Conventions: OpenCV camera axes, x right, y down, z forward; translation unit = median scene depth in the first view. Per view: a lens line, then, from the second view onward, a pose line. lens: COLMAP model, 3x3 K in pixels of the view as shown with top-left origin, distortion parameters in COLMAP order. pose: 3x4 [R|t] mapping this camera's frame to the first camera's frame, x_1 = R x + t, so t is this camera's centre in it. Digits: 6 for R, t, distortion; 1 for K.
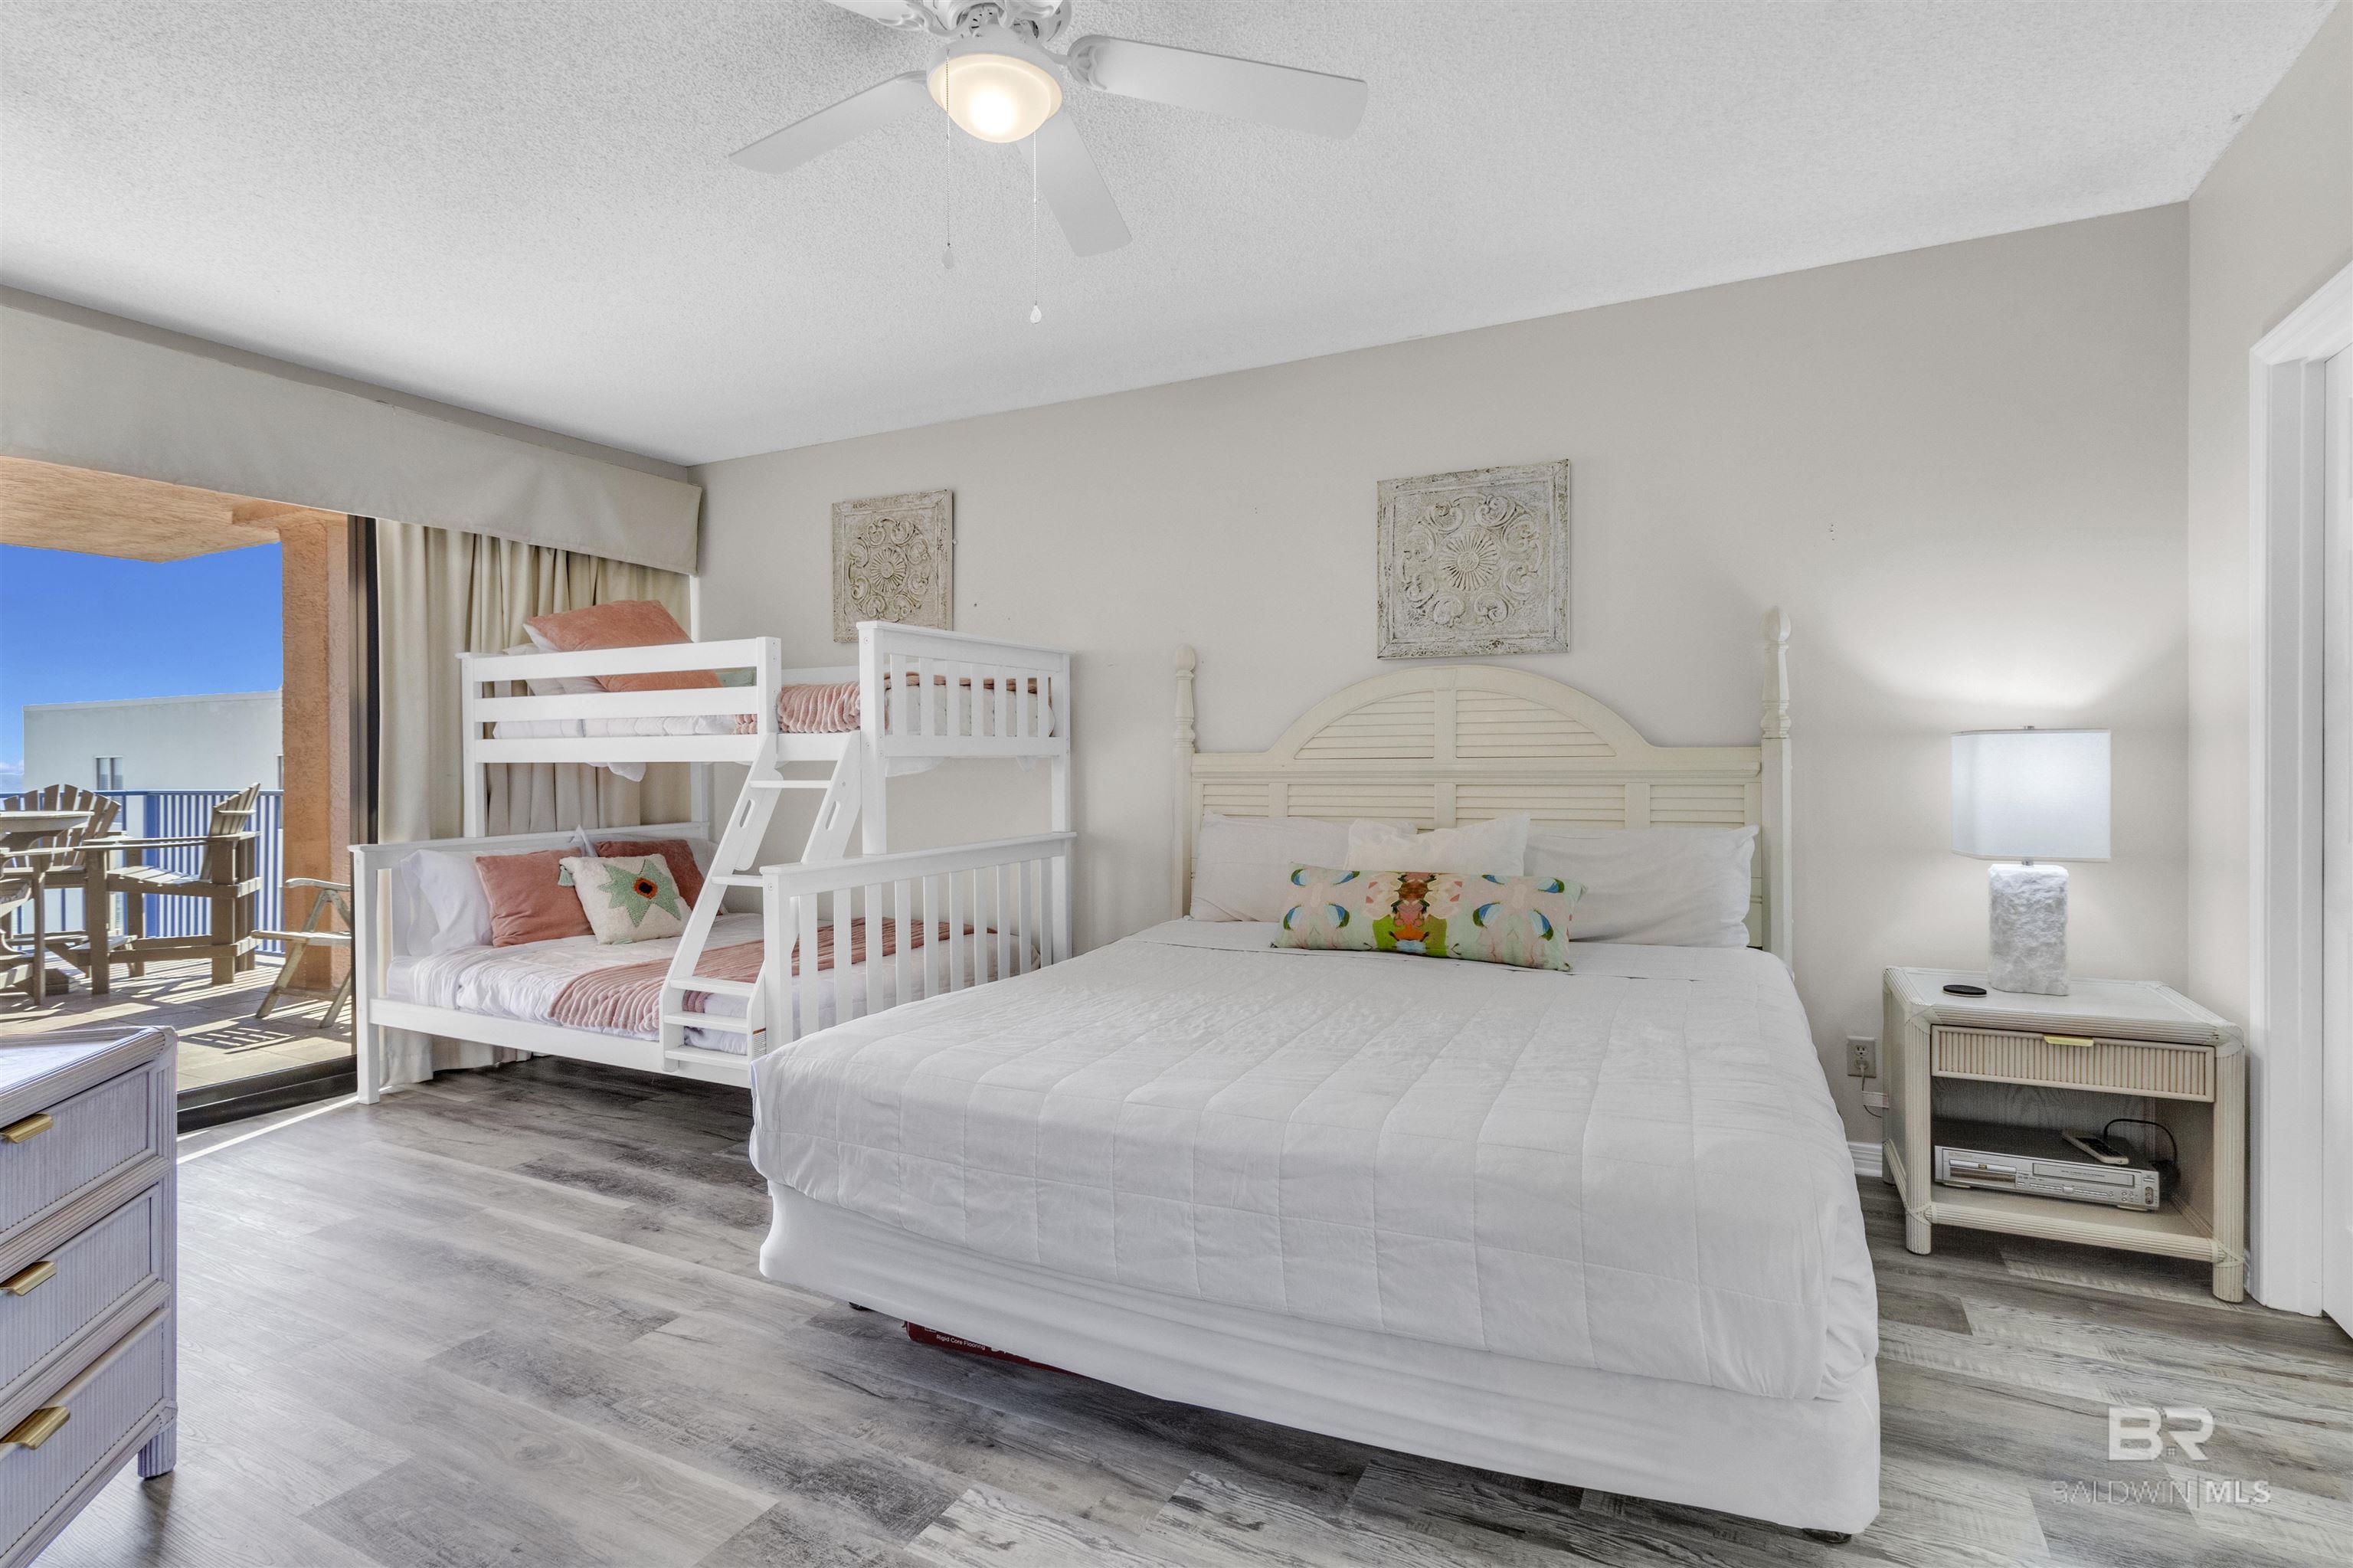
lens RADIAL K [[1121.5, 0, 1178.2], [0, 1121.5, 778.9], [0, 0, 1]] dist [0.004155, 0.000145]
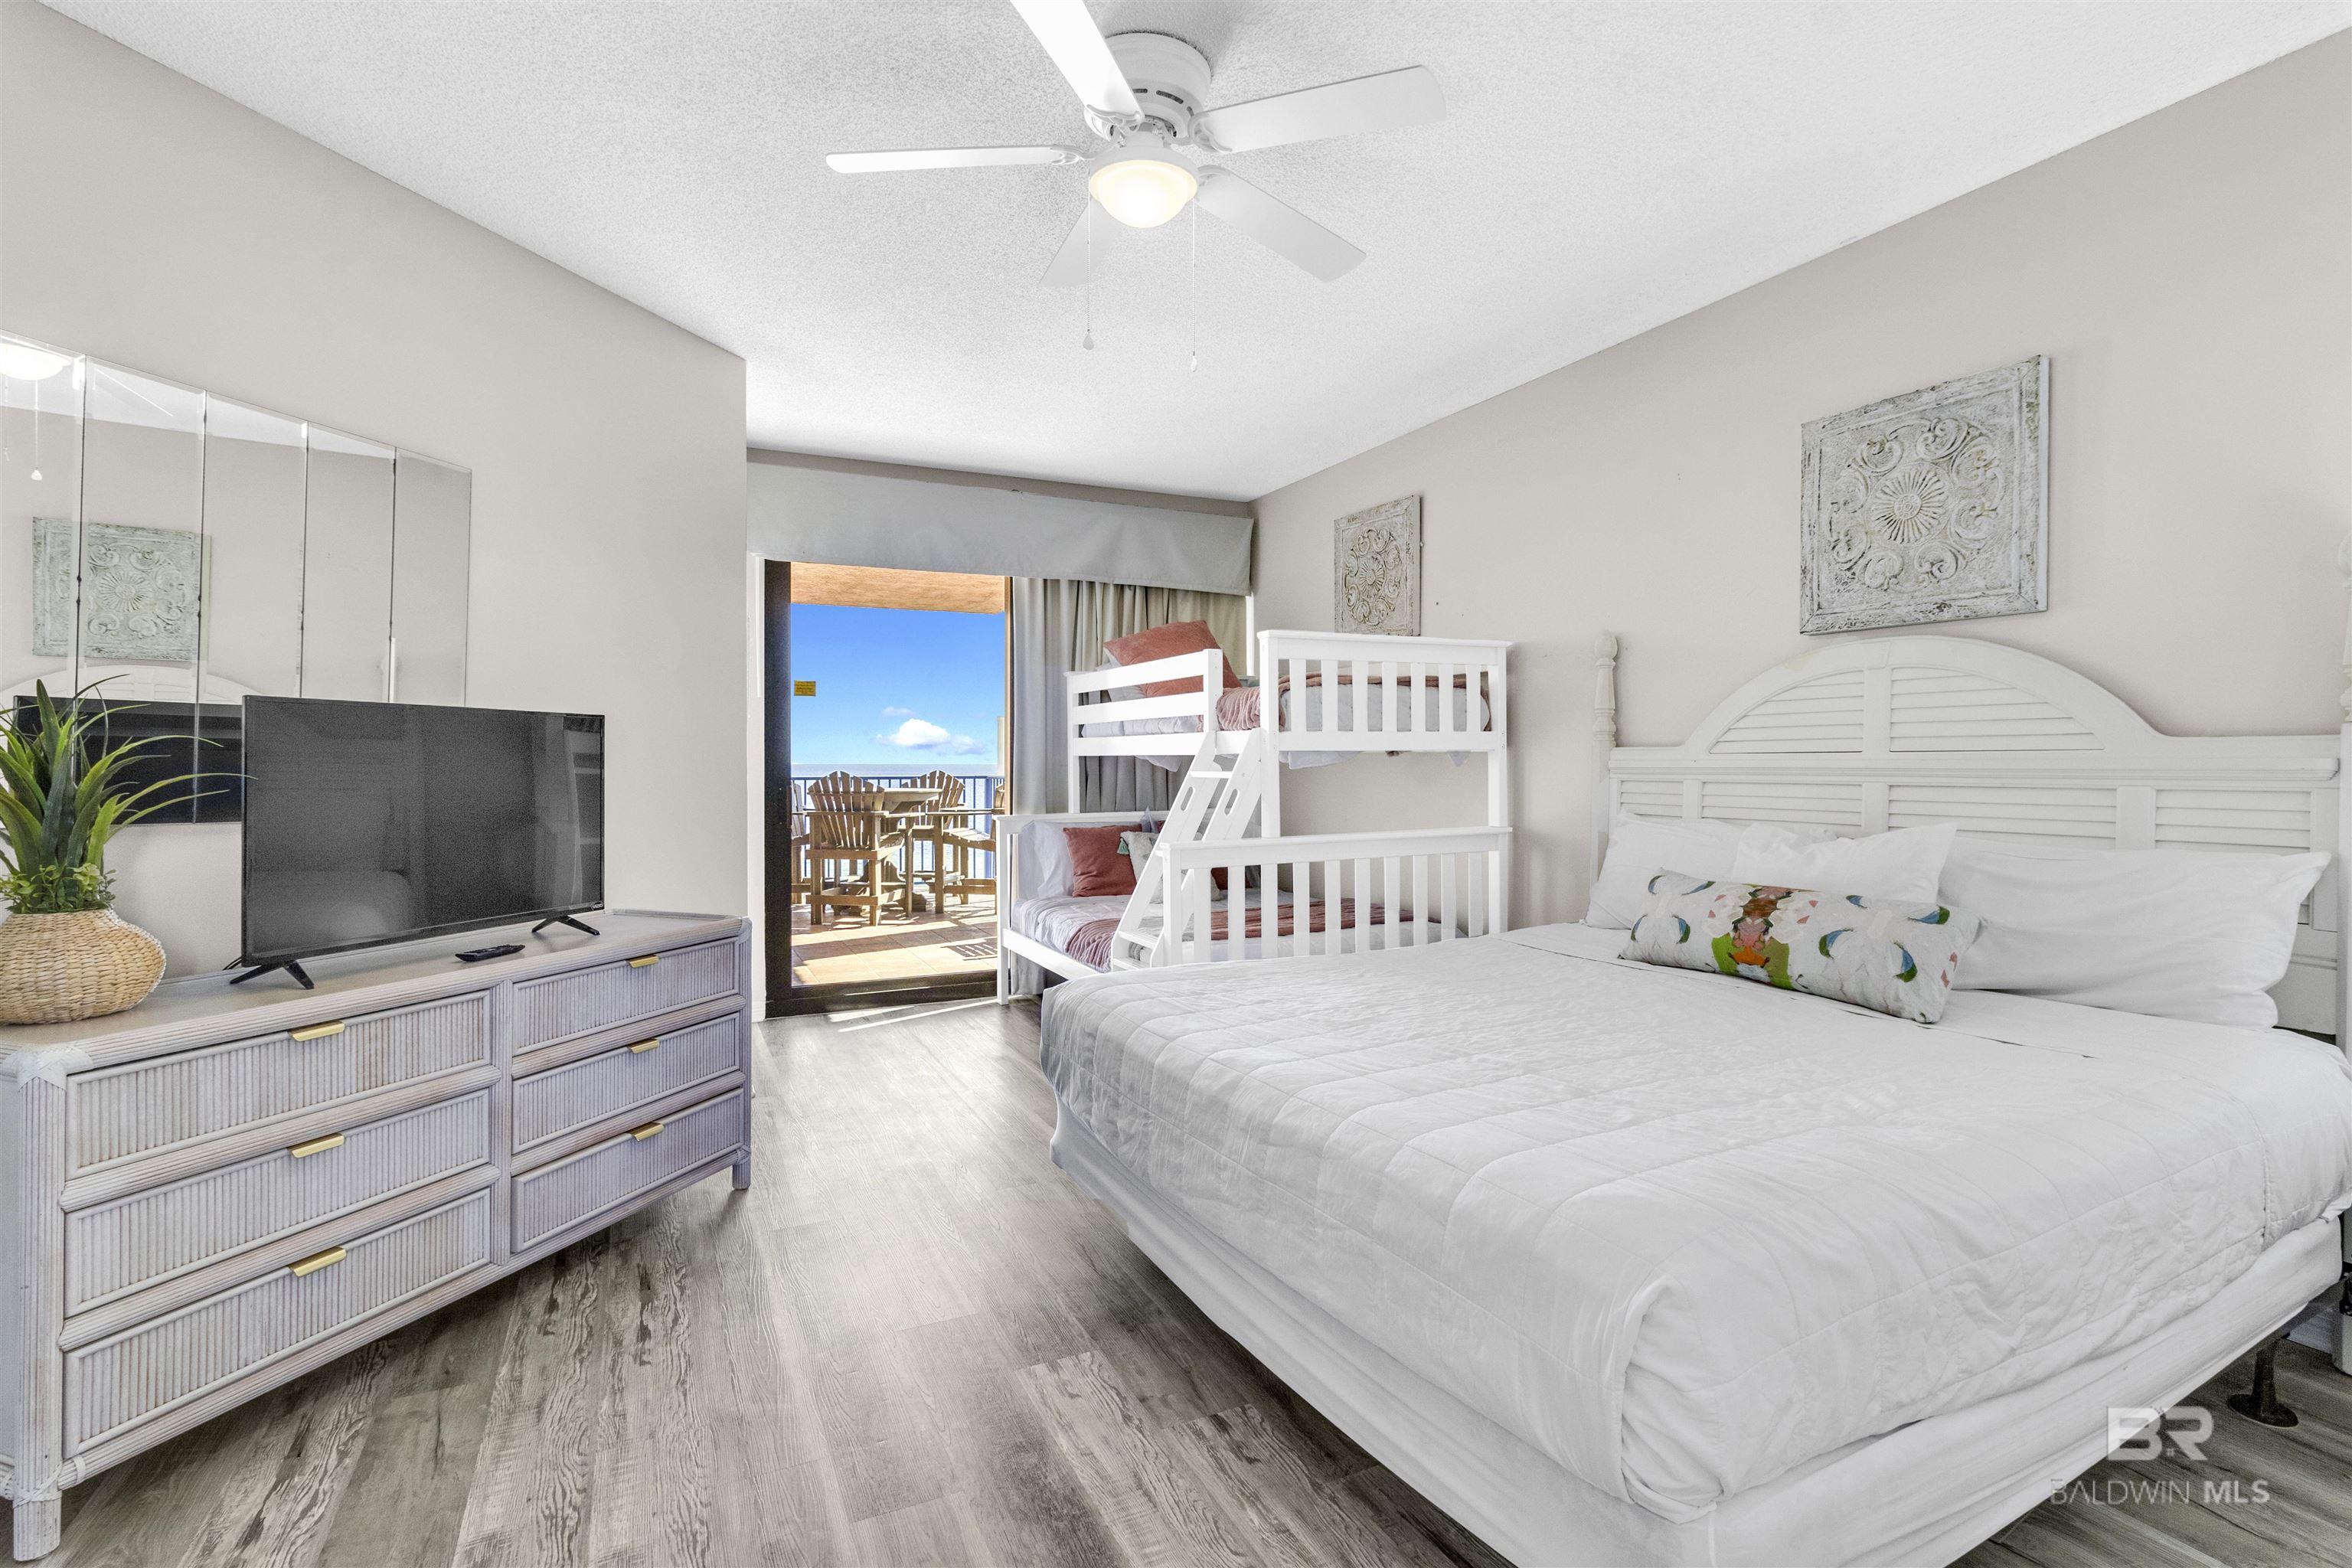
lens RADIAL K [[1121.0, 0, 1177.7], [0, 1121.0, 778.9], [0, 0, 1]] dist [0.004155, 0.000145]
pose [[0.796960, 0.014201, -0.603865, 0.317466], [-0.011350, 0.999899, 0.008536, -0.000395], [0.603925, 0.000050, 0.797041, 0.045286]]
